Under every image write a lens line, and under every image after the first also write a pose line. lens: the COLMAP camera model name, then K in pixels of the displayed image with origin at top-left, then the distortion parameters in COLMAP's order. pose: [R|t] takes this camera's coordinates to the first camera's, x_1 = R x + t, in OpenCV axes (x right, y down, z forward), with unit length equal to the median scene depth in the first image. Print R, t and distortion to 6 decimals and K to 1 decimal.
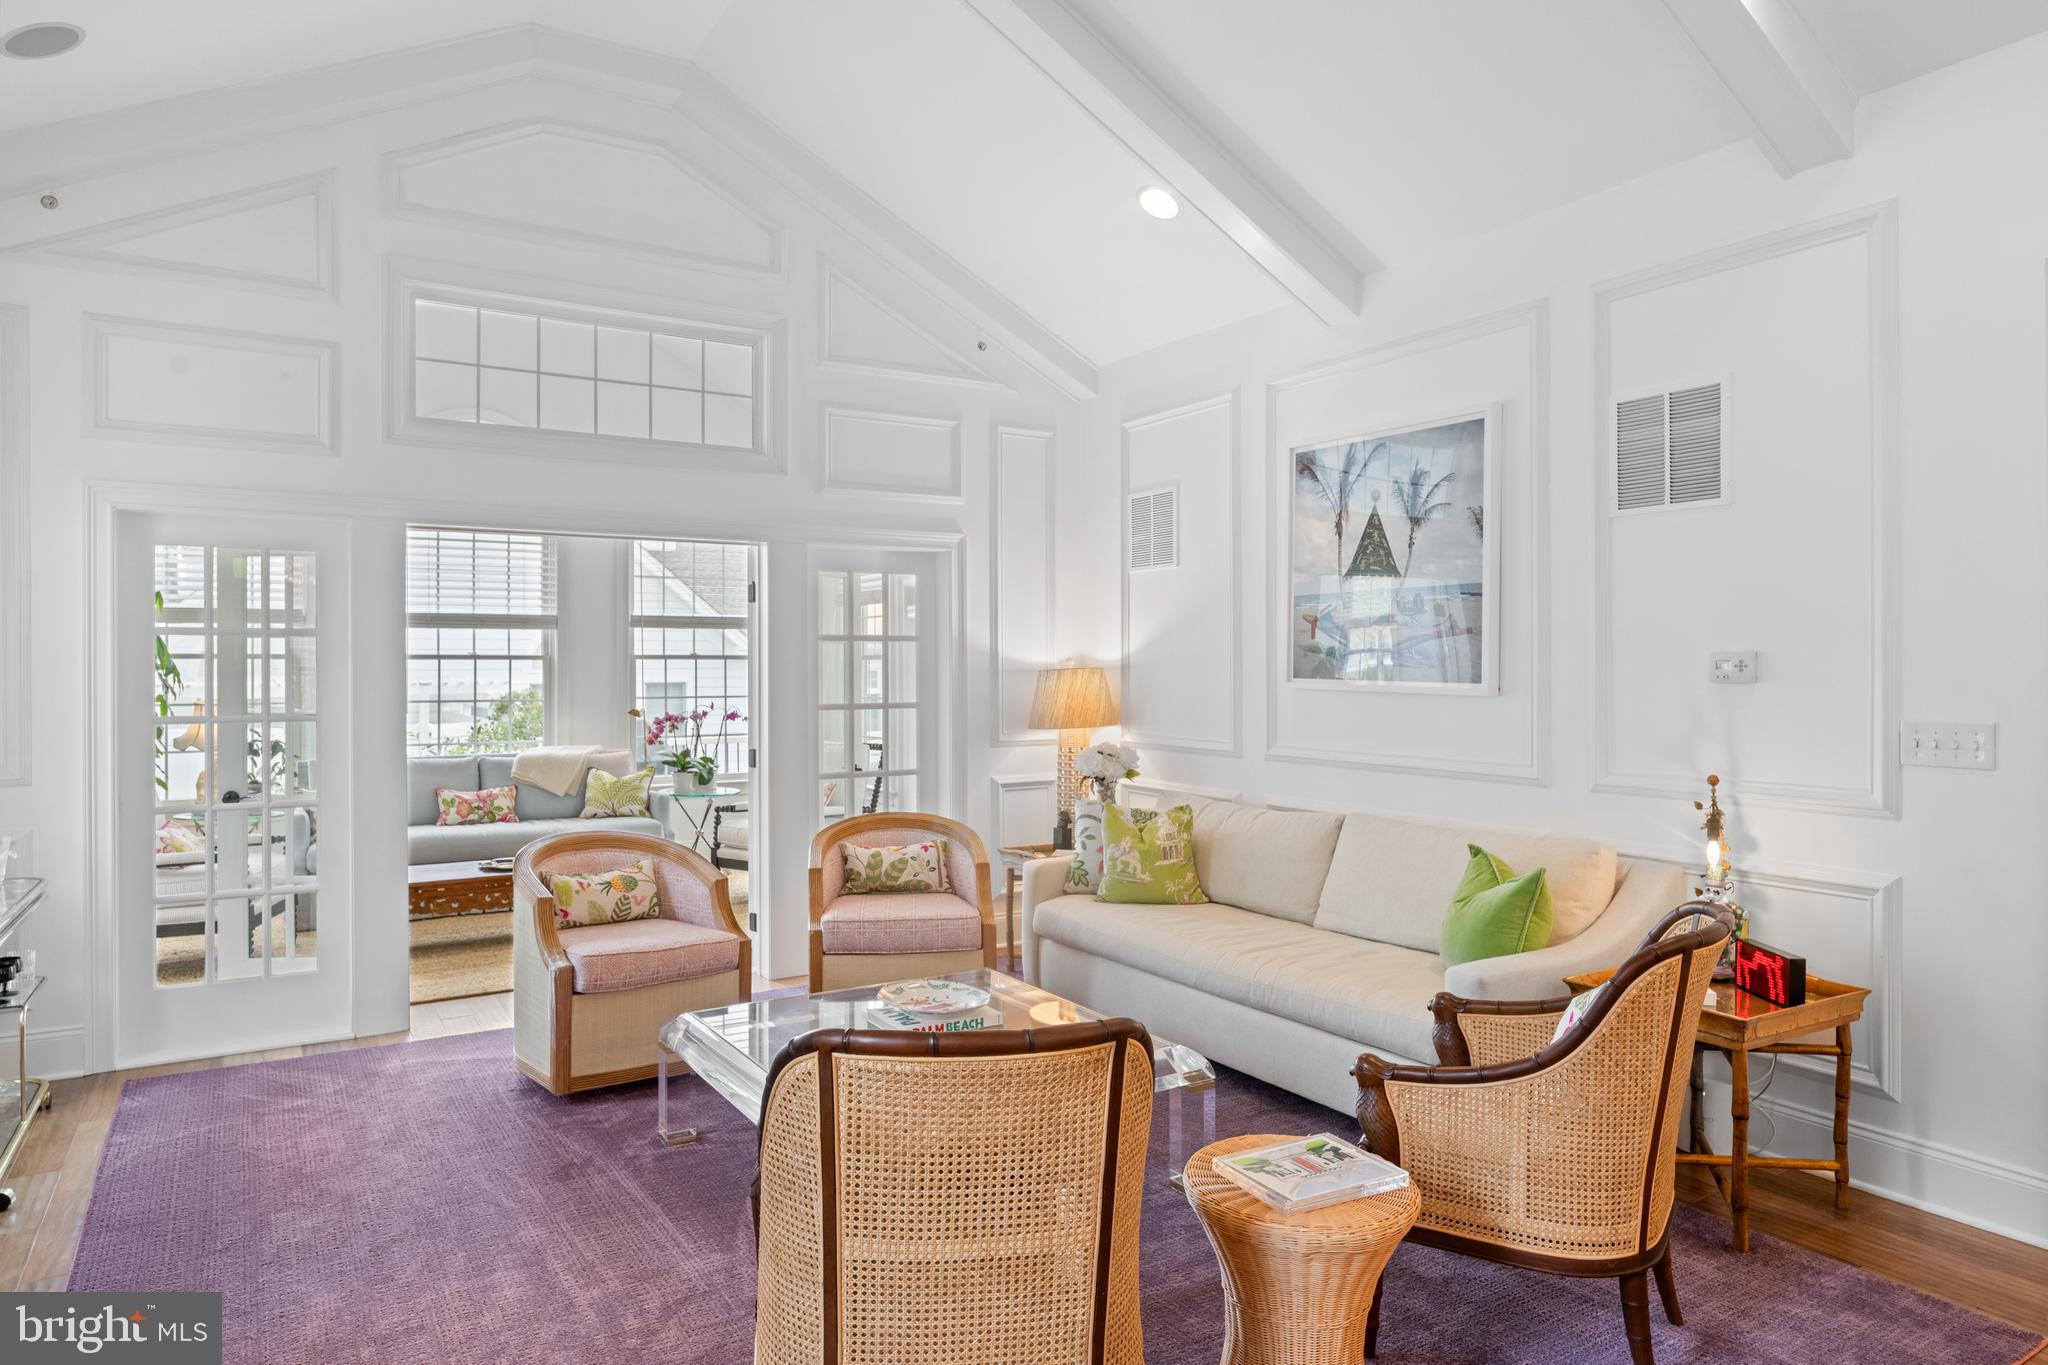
lens RADIAL K [[1247.3, 0, 1014.2], [0, 1247.3, 674.5], [0, 0, 1]] dist [-0.000821, -0.001629]
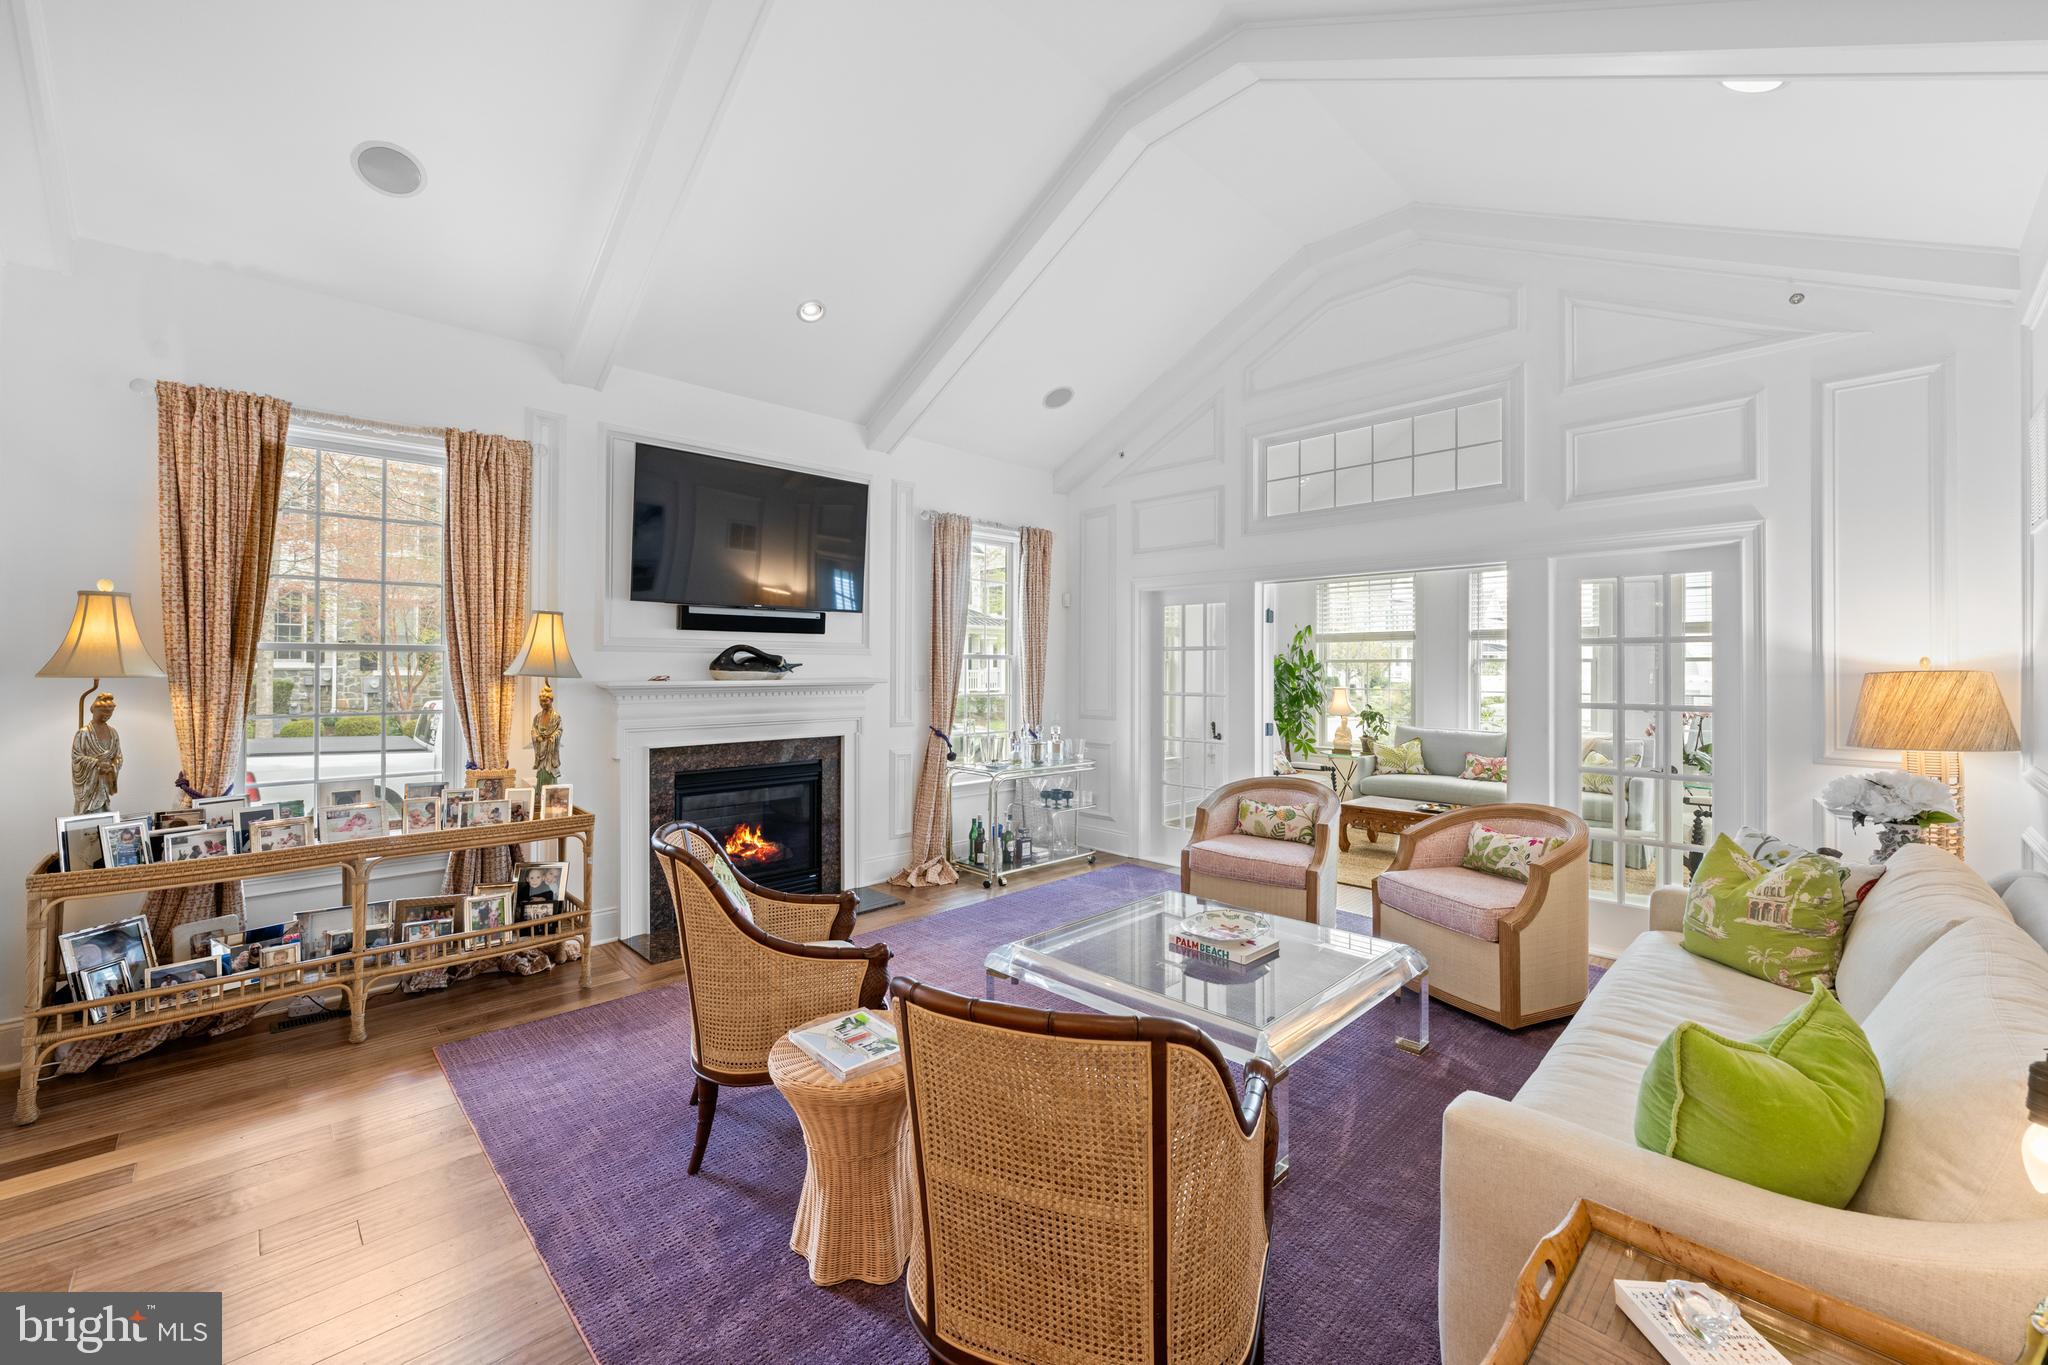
lens RADIAL K [[820.7, 0, 1018.3], [0, 820.7, 656.6], [0, 0, 1]] dist [0.001488, 0.000110]
pose [[0.220864, -0.010145, -0.975252, 0.512230], [-0.008191, 0.999891, -0.012256, -0.003902], [0.975270, 0.010696, 0.220757, 0.434743]]
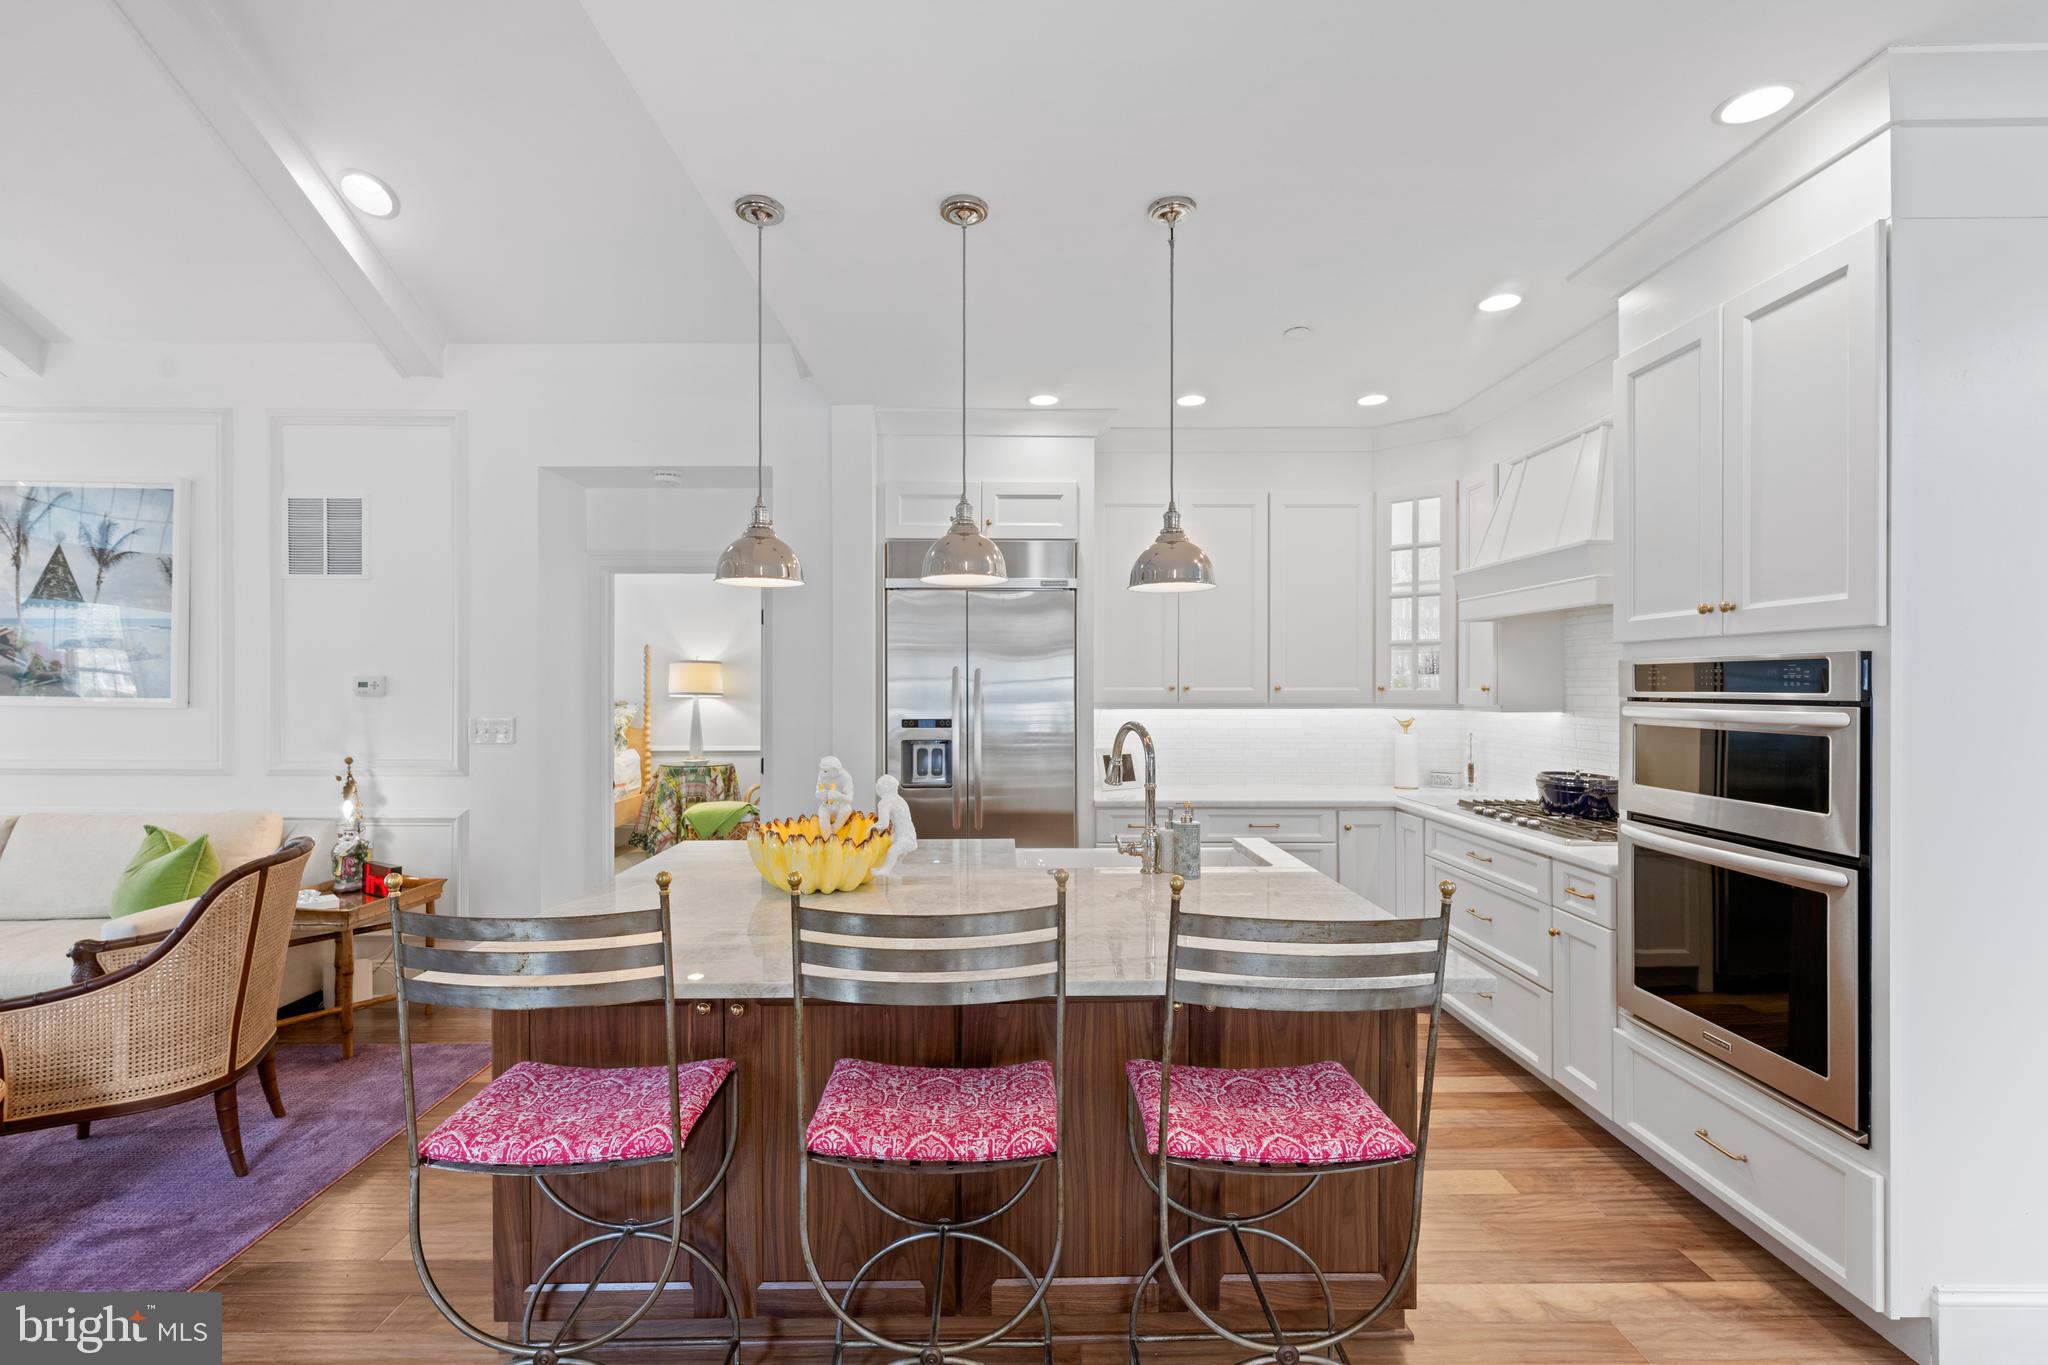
lens RADIAL K [[896.5, 0, 1009.4], [0, 896.5, 689.2], [0, 0, 1]] dist [-0.000412, 0.000318]
pose [[0.509790, -0.000420, 0.860299, 0.022461], [0.001351, 0.999999, -0.000313, -0.000450], [-0.860298, 0.001322, 0.509790, -0.171963]]
